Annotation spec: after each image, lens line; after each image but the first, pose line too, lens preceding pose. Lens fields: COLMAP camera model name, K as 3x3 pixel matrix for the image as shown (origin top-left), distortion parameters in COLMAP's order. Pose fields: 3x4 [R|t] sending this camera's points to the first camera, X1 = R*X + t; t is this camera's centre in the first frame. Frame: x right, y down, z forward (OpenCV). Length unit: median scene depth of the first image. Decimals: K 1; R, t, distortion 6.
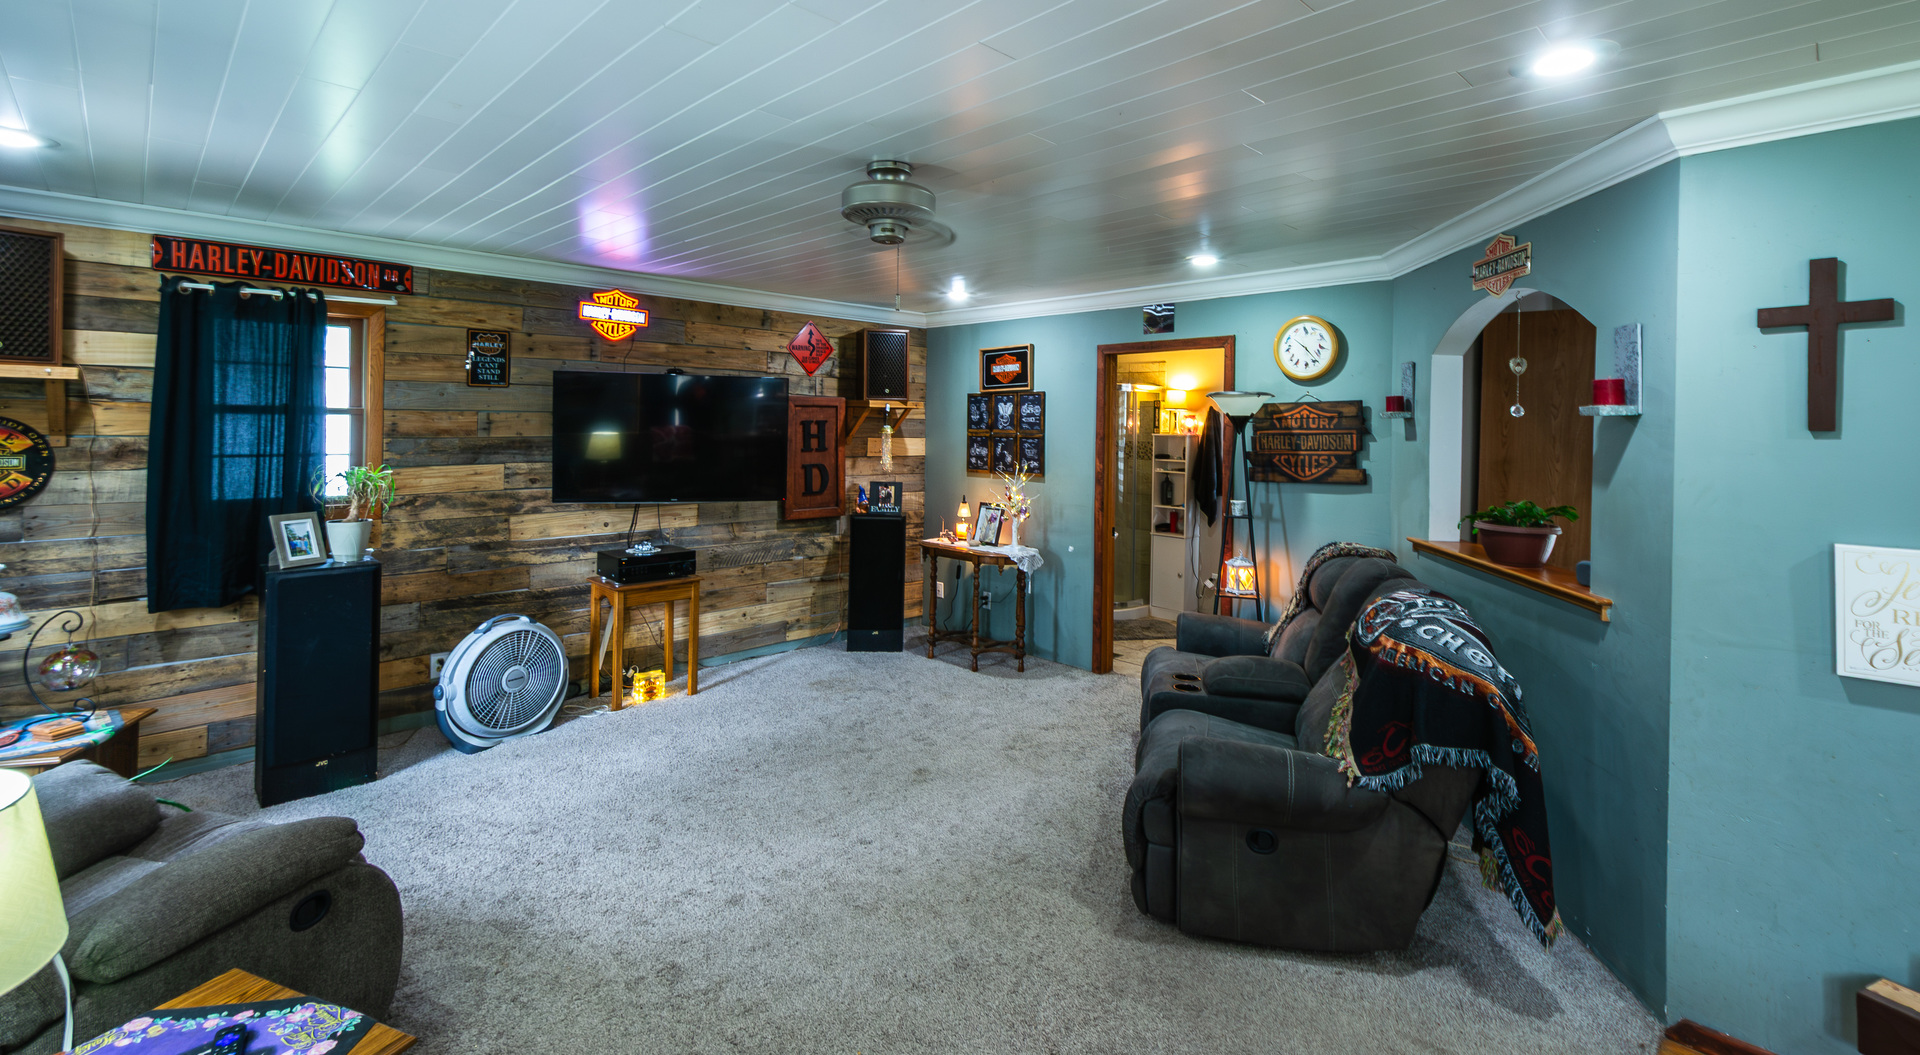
lens RADIAL K [[841.8, 0, 963.1], [0, 841.8, 424.6], [0, 0, 1]] dist [0.018851, -0.005846]
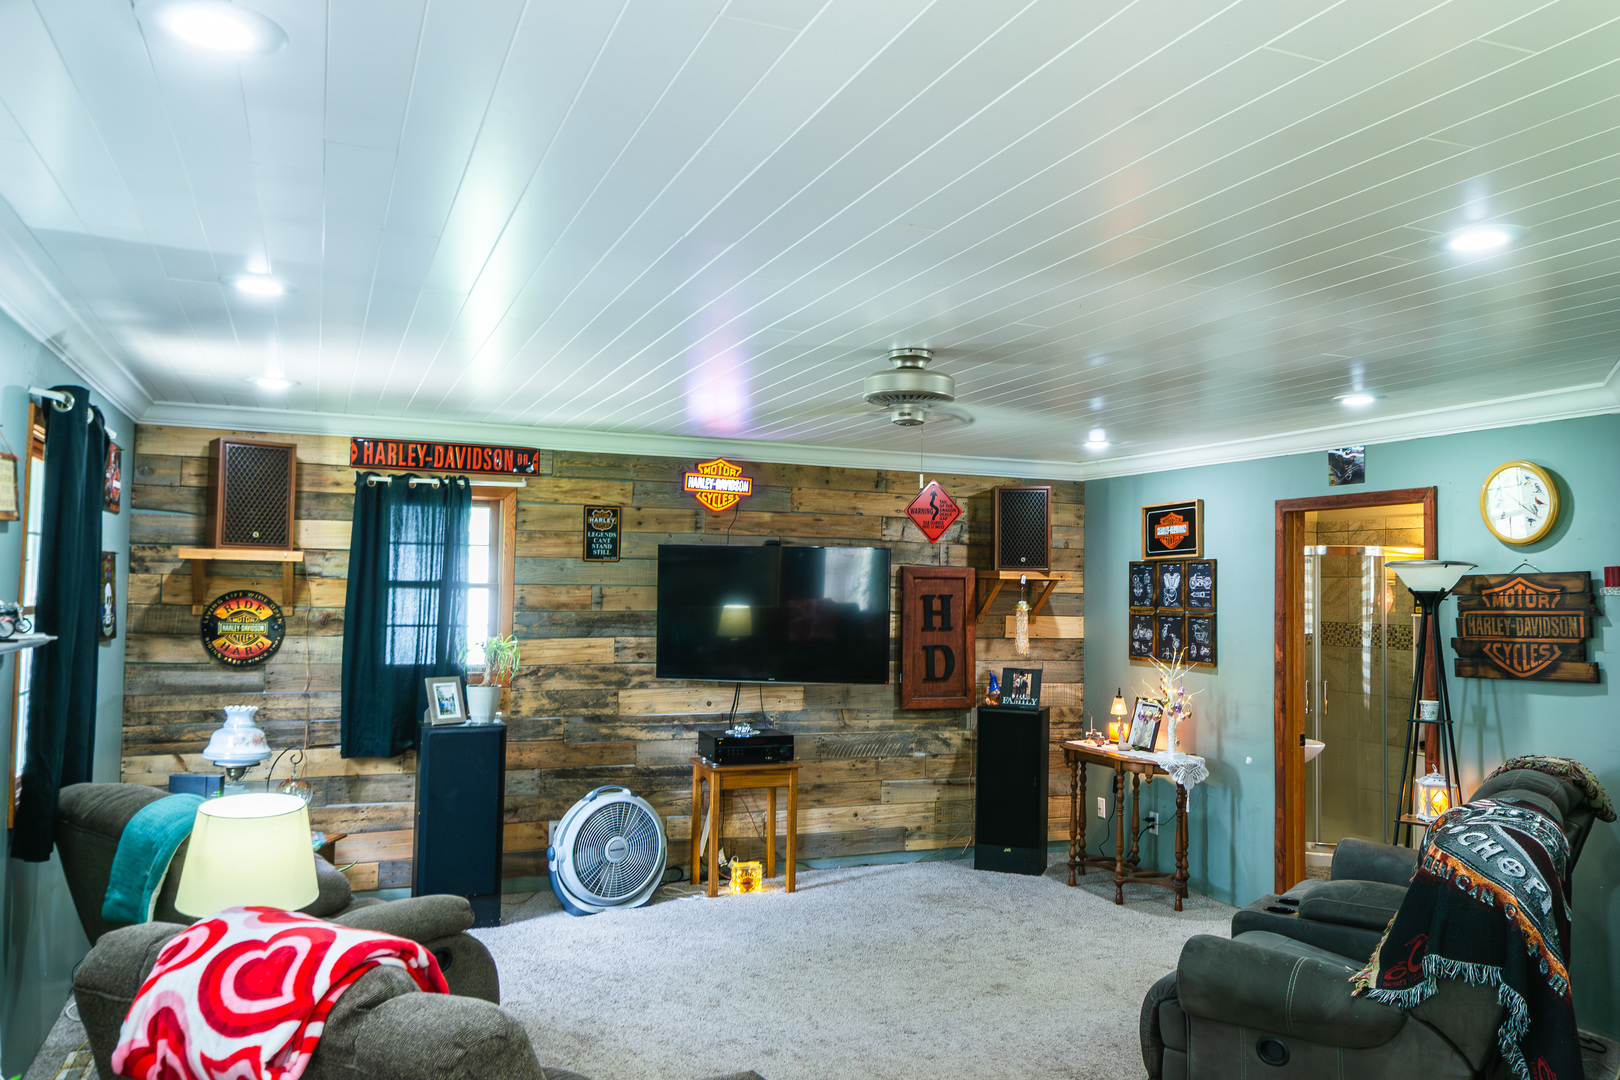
lens RADIAL K [[1206.2, 0, 813.1], [0, 1206.2, 535.6], [0, 0, 1]] dist [0.034035, -0.042851]
pose [[0.927548, -0.015417, -0.373386, 0.208898], [-0.003747, 0.998715, -0.050546, -0.002891], [0.373685, 0.048283, 0.926298, -0.241505]]
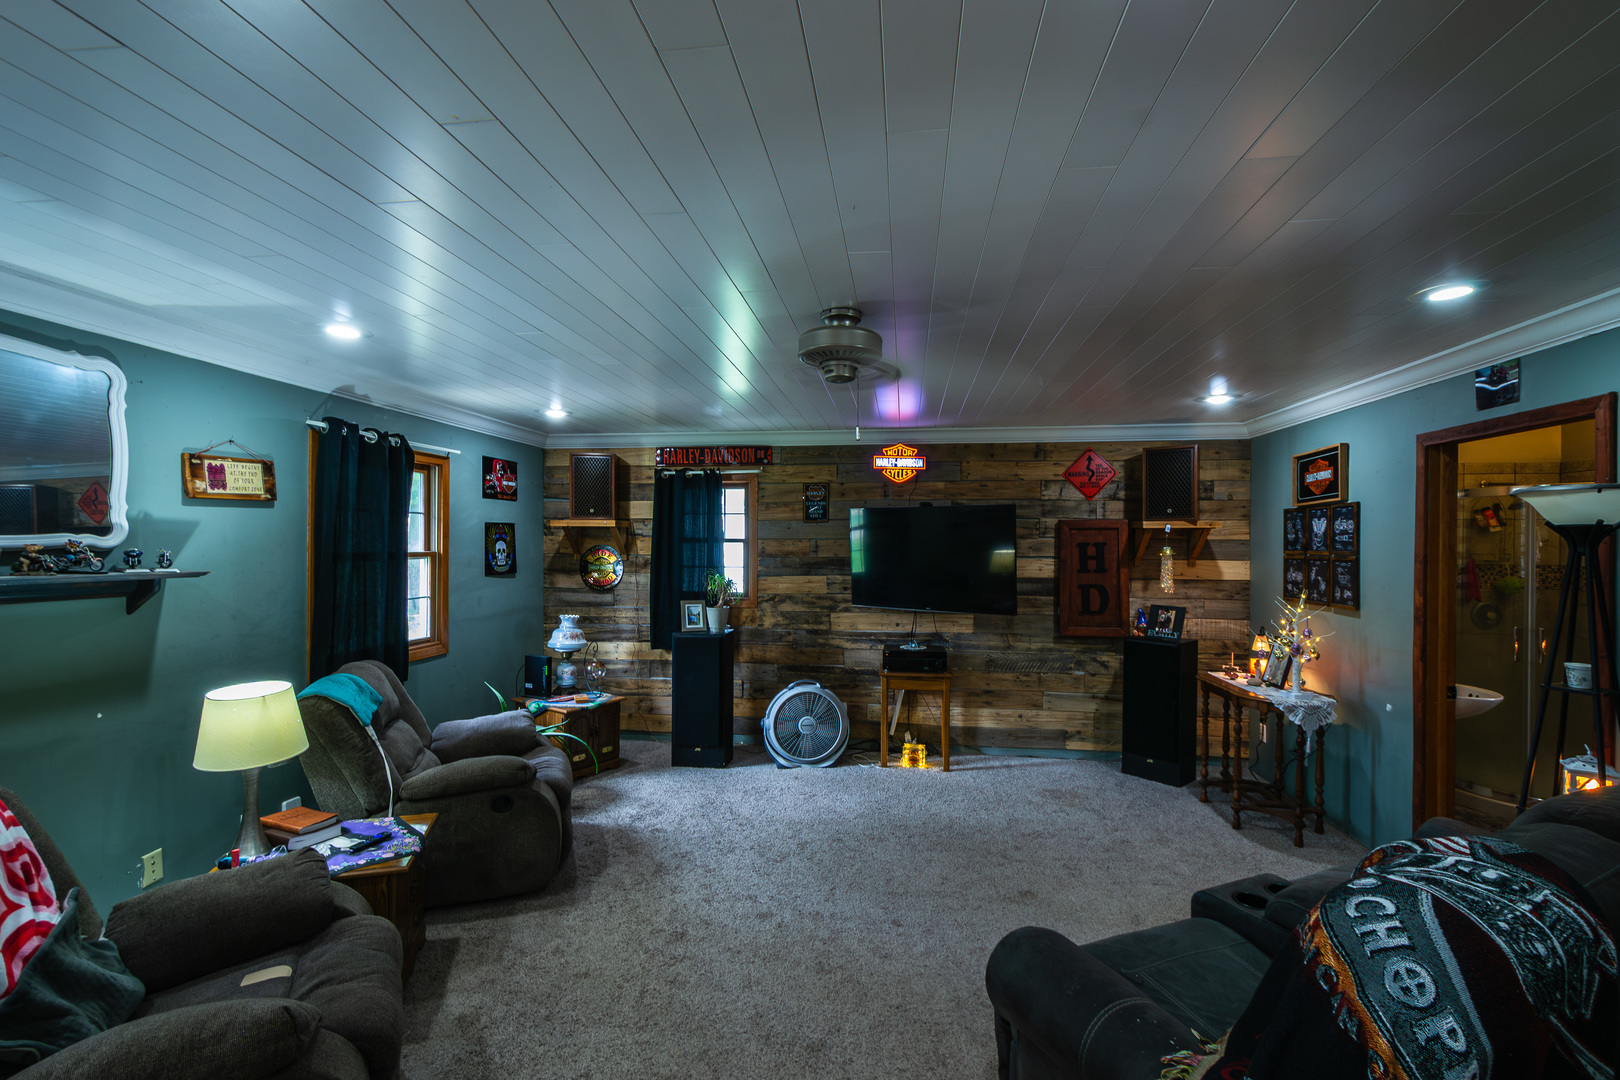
lens RADIAL K [[710.7, 0, 810.4], [0, 710.7, 546.6], [0, 0, 1]] dist [0.017407, -0.005747]
pose [[0.619920, -0.009020, -0.784613, 0.371320], [0.004930, 0.999959, -0.007600, 0.006148], [0.784650, 0.000843, 0.619939, 0.226195]]
